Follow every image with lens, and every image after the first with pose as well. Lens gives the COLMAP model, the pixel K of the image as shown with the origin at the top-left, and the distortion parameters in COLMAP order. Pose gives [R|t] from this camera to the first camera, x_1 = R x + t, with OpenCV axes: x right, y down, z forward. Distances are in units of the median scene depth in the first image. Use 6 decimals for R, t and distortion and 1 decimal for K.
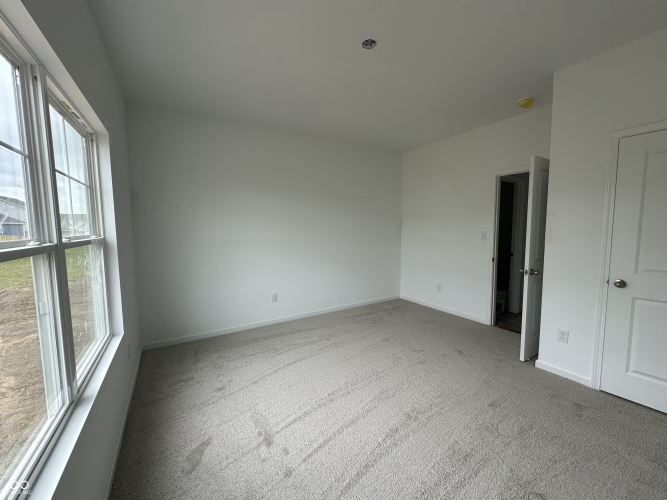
lens RADIAL K [[265.0, 0, 333.3], [0, 265.0, 250.7], [0, 0, 1]] dist [-0.000872, -0.000144]
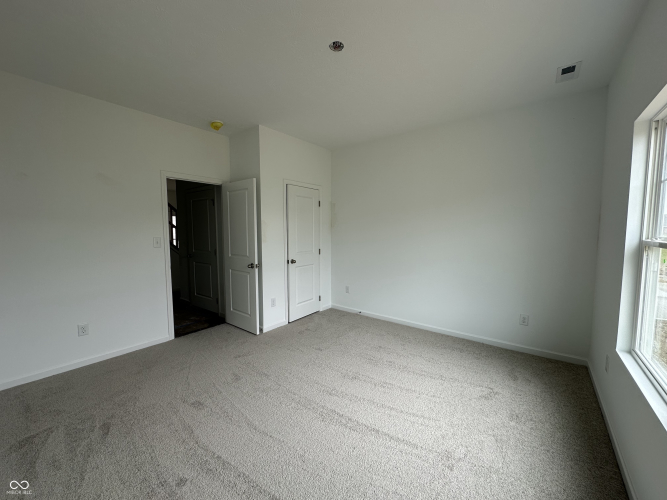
lens RADIAL K [[265.0, 0, 333.1], [0, 265.0, 248.8], [0, 0, 1]] dist [-0.000872, -0.000144]
pose [[-0.354475, -0.049977, 0.933729, -0.602591], [0.091920, 0.991872, 0.087985, -0.079649], [-0.930537, 0.117017, -0.346999, 1.049883]]
